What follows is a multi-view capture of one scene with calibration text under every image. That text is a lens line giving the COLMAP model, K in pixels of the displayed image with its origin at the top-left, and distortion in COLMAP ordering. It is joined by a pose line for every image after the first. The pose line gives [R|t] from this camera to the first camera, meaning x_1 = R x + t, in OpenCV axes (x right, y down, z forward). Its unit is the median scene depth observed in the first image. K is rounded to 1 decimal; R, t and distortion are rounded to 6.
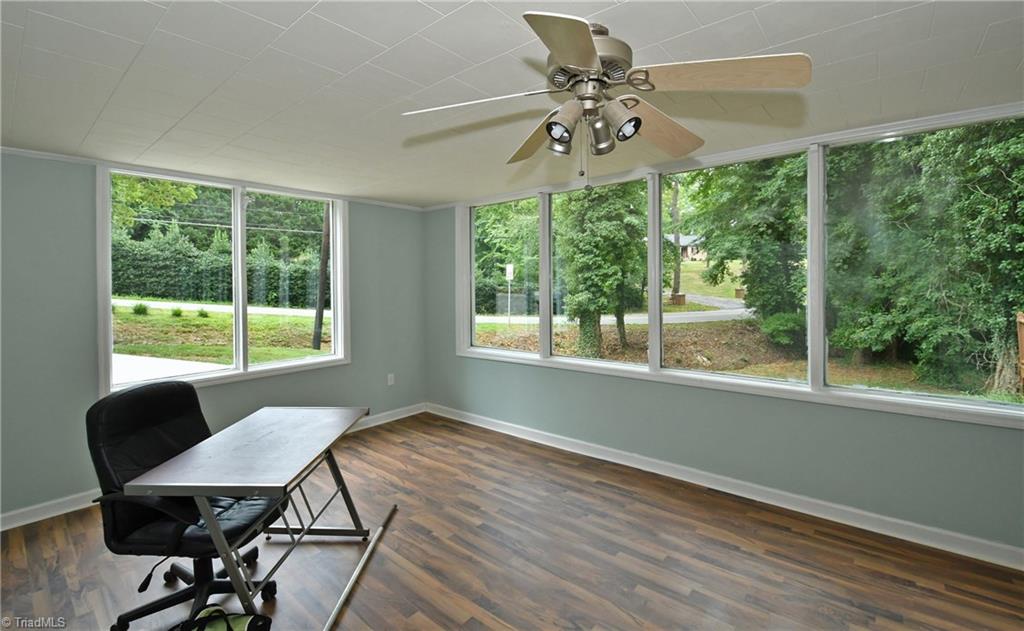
lens RADIAL K [[454.2, 0, 508.0], [0, 454.2, 285.8], [0, 0, 1]] dist [0.078247, -0.041269]
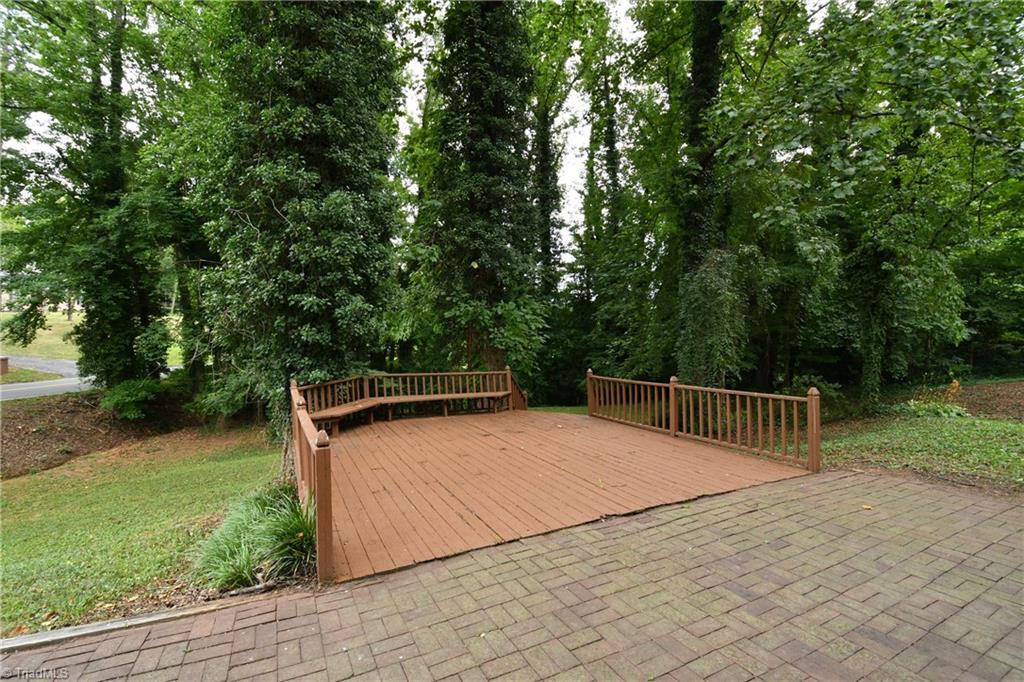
lens RADIAL K [[451.2, 0, 517.2], [0, 451.2, 356.0], [0, 0, 1]] dist [-0.036282, -0.000031]
pose [[0.395127, -0.021693, 0.918370, 1.144495], [-0.002587, 0.999691, 0.024727, -0.014575], [-0.918623, -0.012146, 0.394949, 0.735513]]
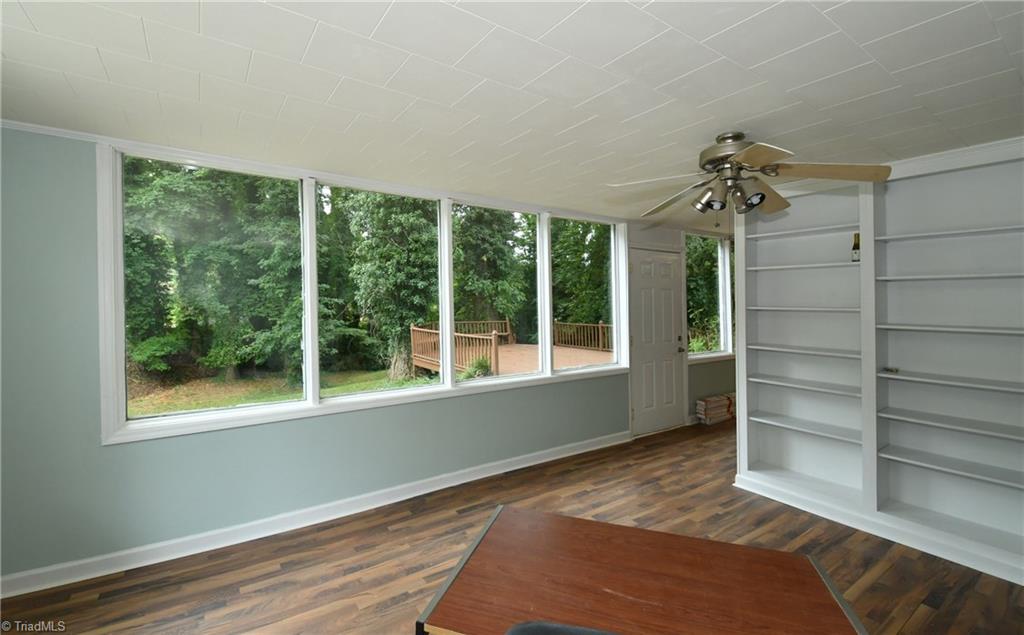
lens RADIAL K [[451.1, 0, 514.6], [0, 451.1, 310.7], [0, 0, 1]] dist [0.024991, -0.000255]
pose [[0.272183, -0.005289, 0.962231, -0.574356], [-0.000461, 0.999984, 0.005627, 0.007885], [-0.962245, -0.001976, 0.272176, 0.554096]]
